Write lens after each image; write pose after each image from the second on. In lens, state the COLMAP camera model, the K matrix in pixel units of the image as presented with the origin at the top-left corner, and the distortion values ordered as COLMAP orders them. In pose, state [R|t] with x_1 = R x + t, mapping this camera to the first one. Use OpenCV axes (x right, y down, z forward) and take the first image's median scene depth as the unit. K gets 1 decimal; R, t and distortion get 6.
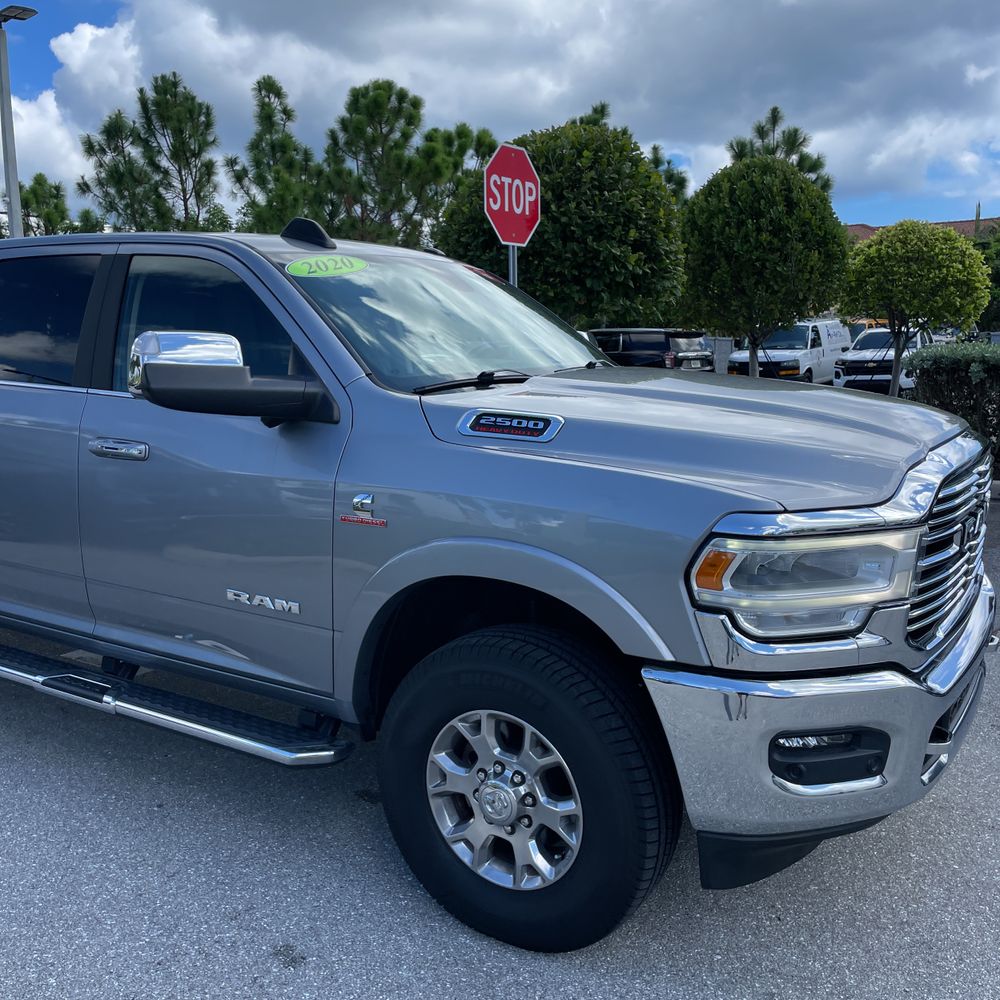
lens RADIAL K [[1018.1, 0, 500.0], [0, 1018.1, 500.0], [0, 0, 1]] dist [0.092758, -0.129903]
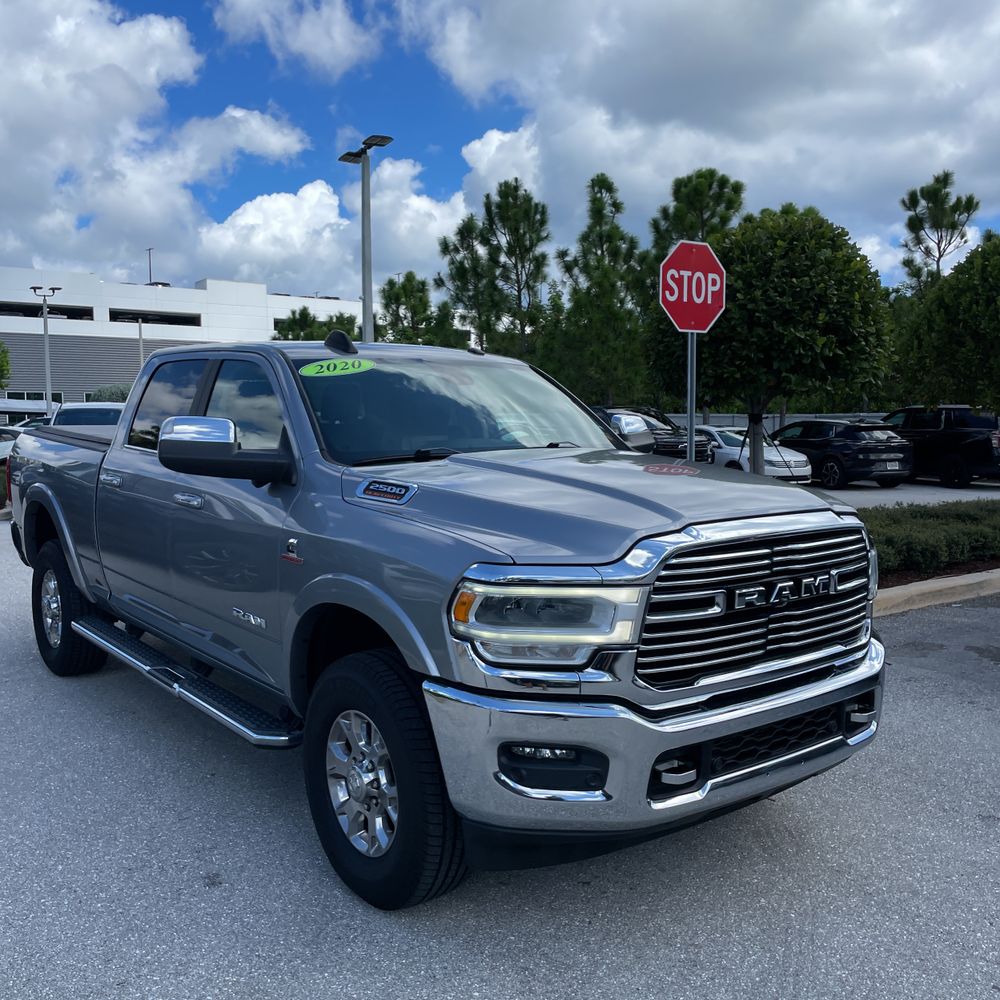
lens RADIAL K [[1018.1, 0, 500.0], [0, 1018.1, 500.0], [0, 0, 1]] dist [0.092758, -0.129903]
pose [[0.938842, 0.037040, -0.342350, 0.183009], [-0.061373, 0.996279, -0.060517, 0.002551], [0.338835, 0.077827, 0.937621, -0.052661]]
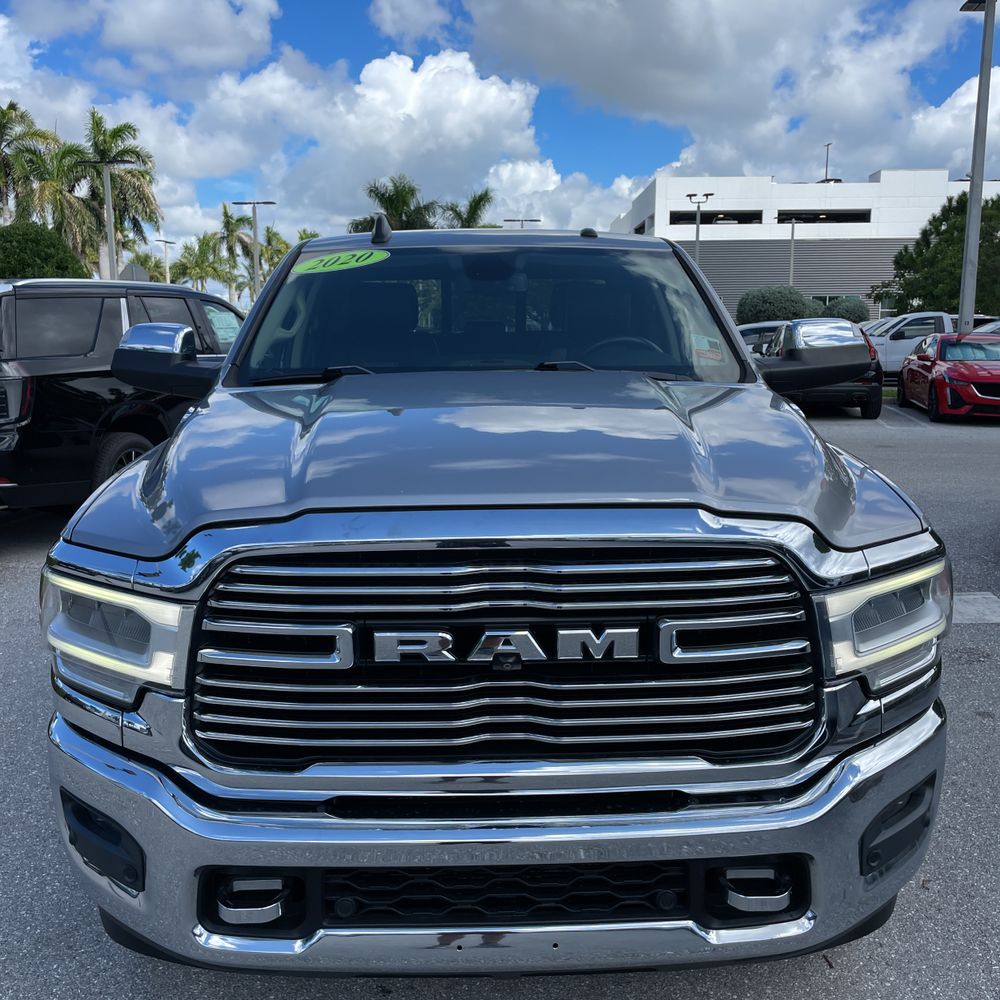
lens RADIAL K [[1018.1, 0, 500.0], [0, 1018.1, 500.0], [0, 0, 1]] dist [0.092758, -0.129903]
pose [[0.540610, 0.155453, -0.826786, 0.319254], [-0.135193, 0.986060, 0.097001, -0.042307], [0.830340, 0.059336, 0.554089, 0.216118]]
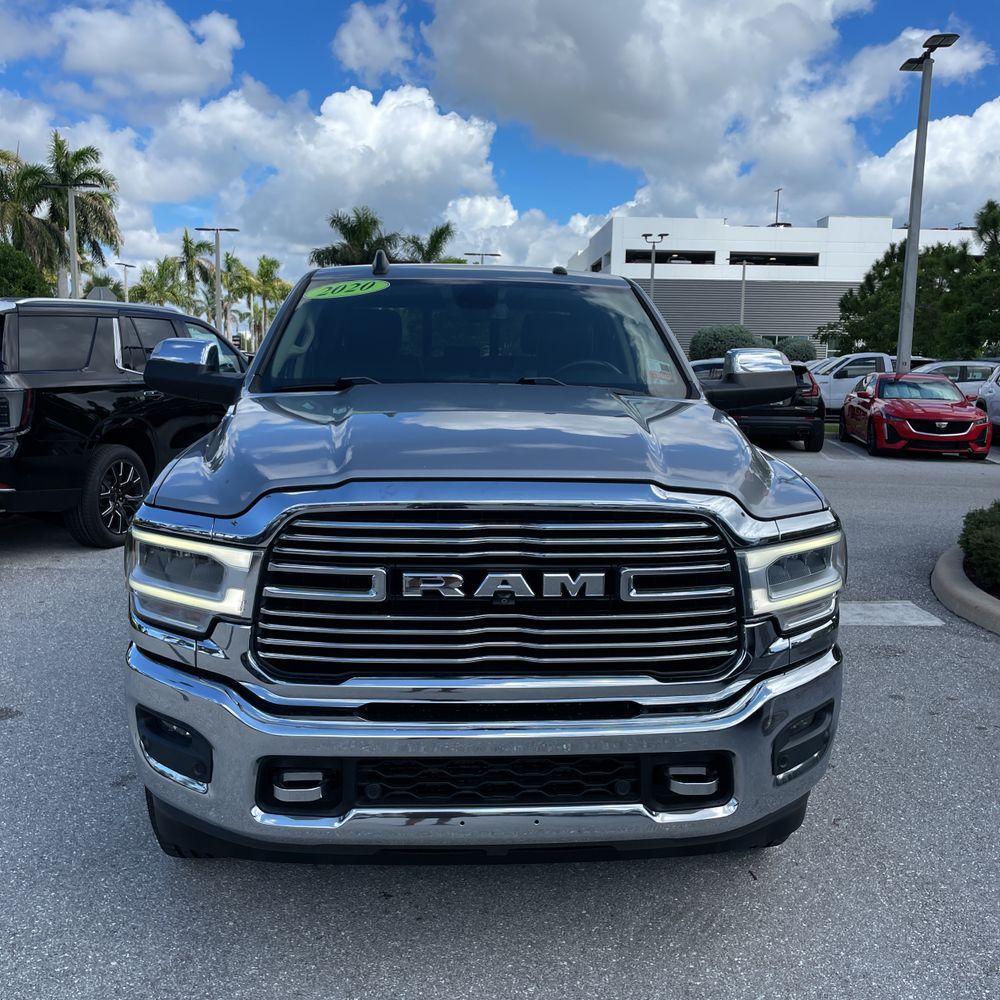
lens RADIAL K [[1014.8, 0, 503.6], [0, 1014.8, 498.2], [0, 0, 1]] dist [0.091336, -0.127085]
pose [[0.578093, 0.138290, -0.804167, 0.366166], [-0.153861, 0.986329, 0.059010, -0.031797], [0.801334, 0.089617, 0.591467, 0.172669]]
